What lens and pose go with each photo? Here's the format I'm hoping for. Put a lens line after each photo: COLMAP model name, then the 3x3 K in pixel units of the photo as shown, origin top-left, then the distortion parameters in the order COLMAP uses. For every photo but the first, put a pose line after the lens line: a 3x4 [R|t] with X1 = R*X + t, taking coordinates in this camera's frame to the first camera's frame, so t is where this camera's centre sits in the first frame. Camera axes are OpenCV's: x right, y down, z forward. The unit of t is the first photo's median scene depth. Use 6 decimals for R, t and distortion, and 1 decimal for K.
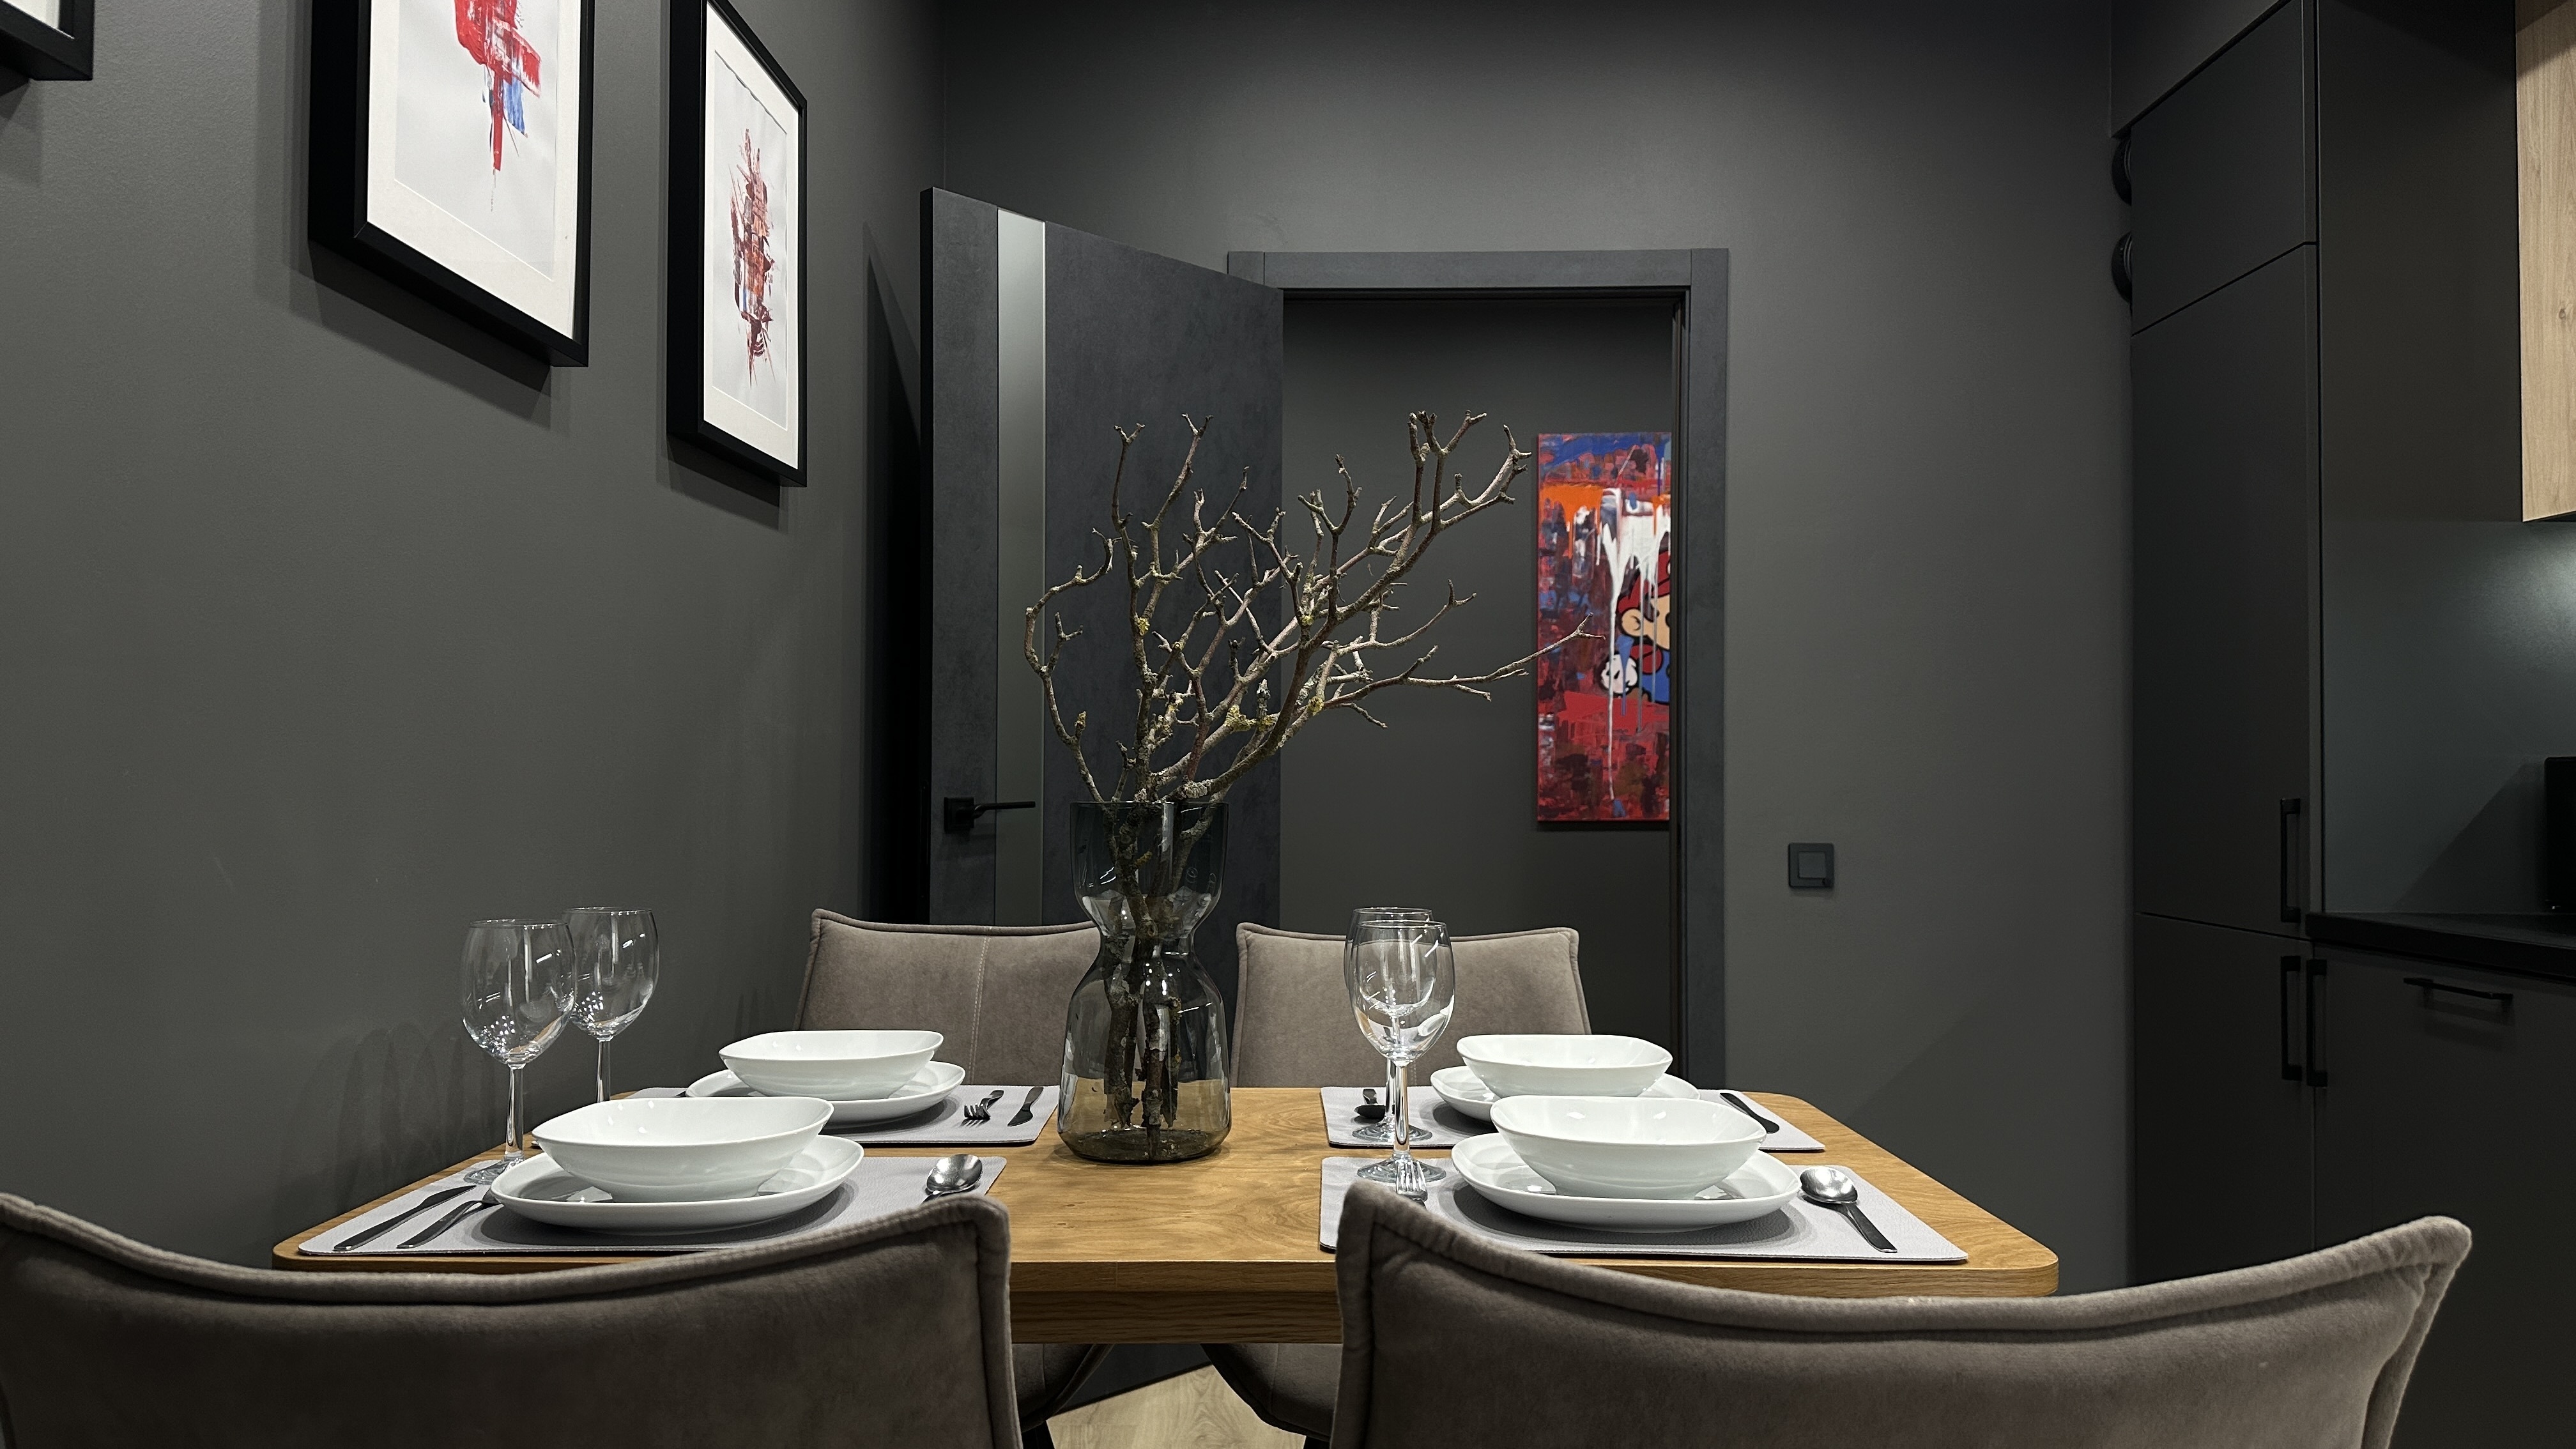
lens RADIAL K [[1806.8, 0, 1283.8], [0, 1806.8, 734.9], [0, 0, 1]] dist [0.103337, -0.135466]
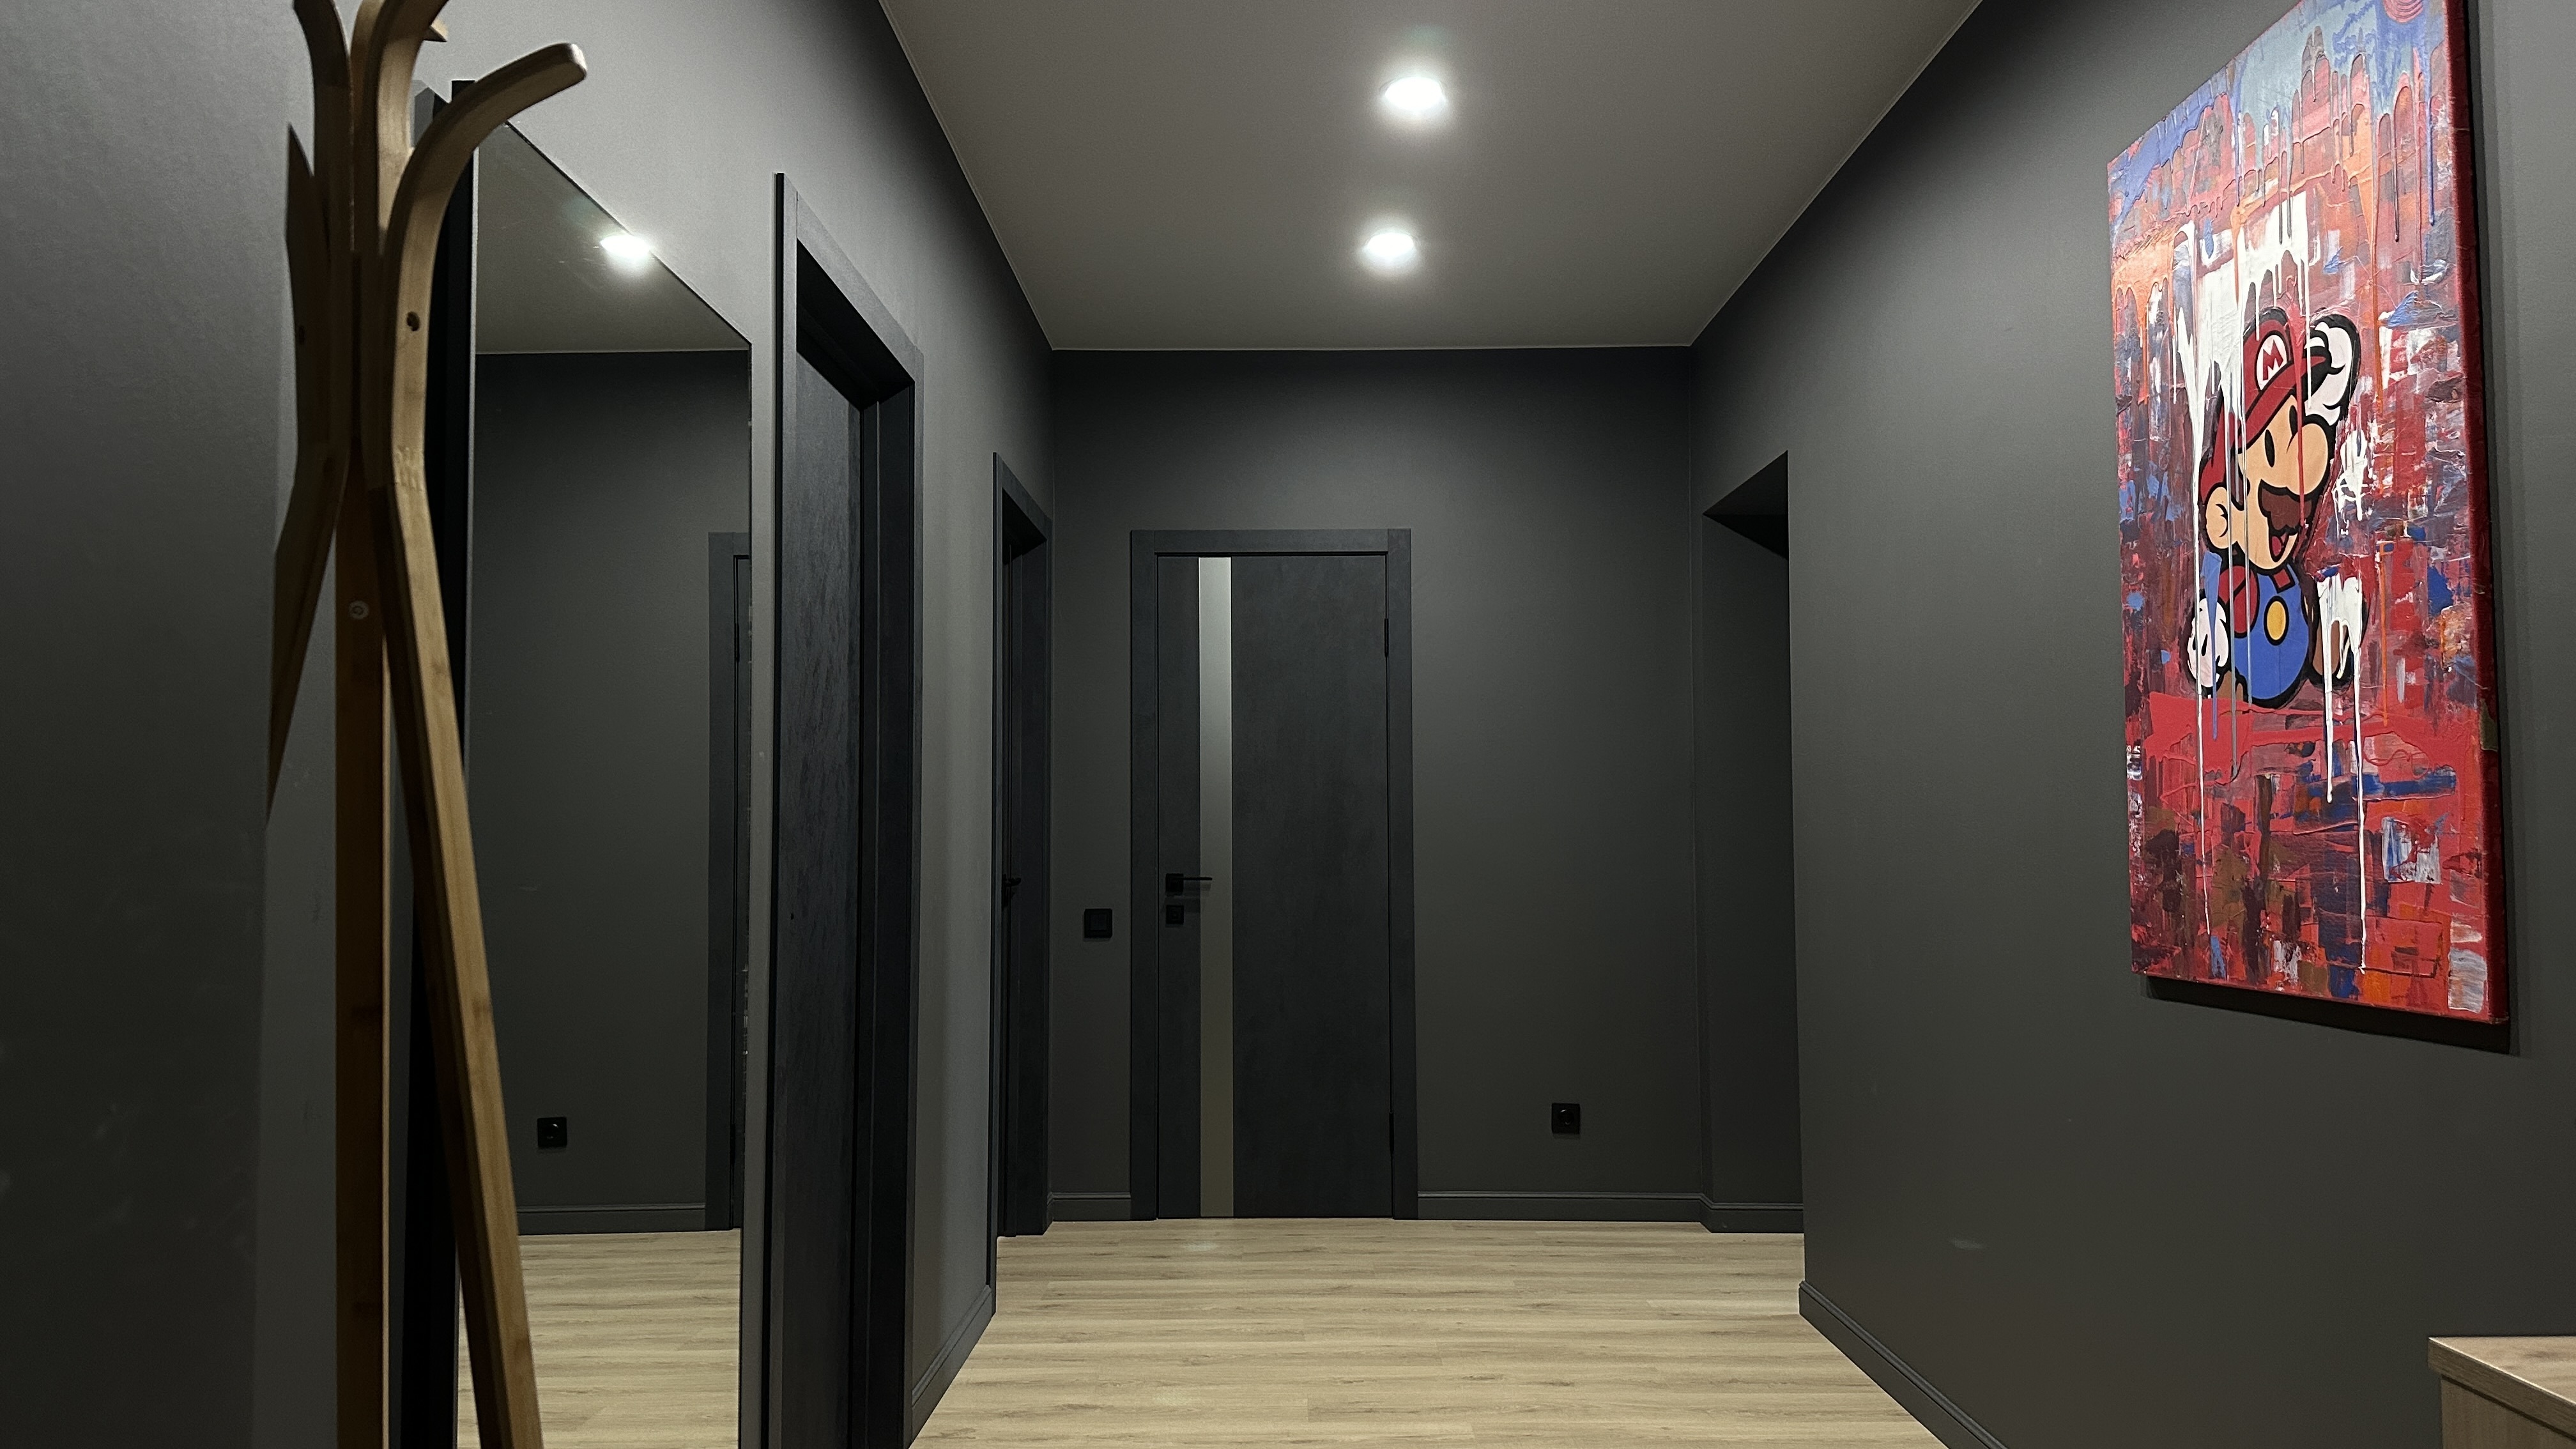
lens RADIAL K [[1806.8, 0, 1291.0], [0, 1806.8, 723.6], [0, 0, 1]] dist [0.103337, -0.135466]
pose [[0.030395, -0.070240, -0.997067, 1.170979], [0.020710, 0.997358, -0.069629, 0.021969], [0.999323, -0.018533, 0.031770, 1.470097]]
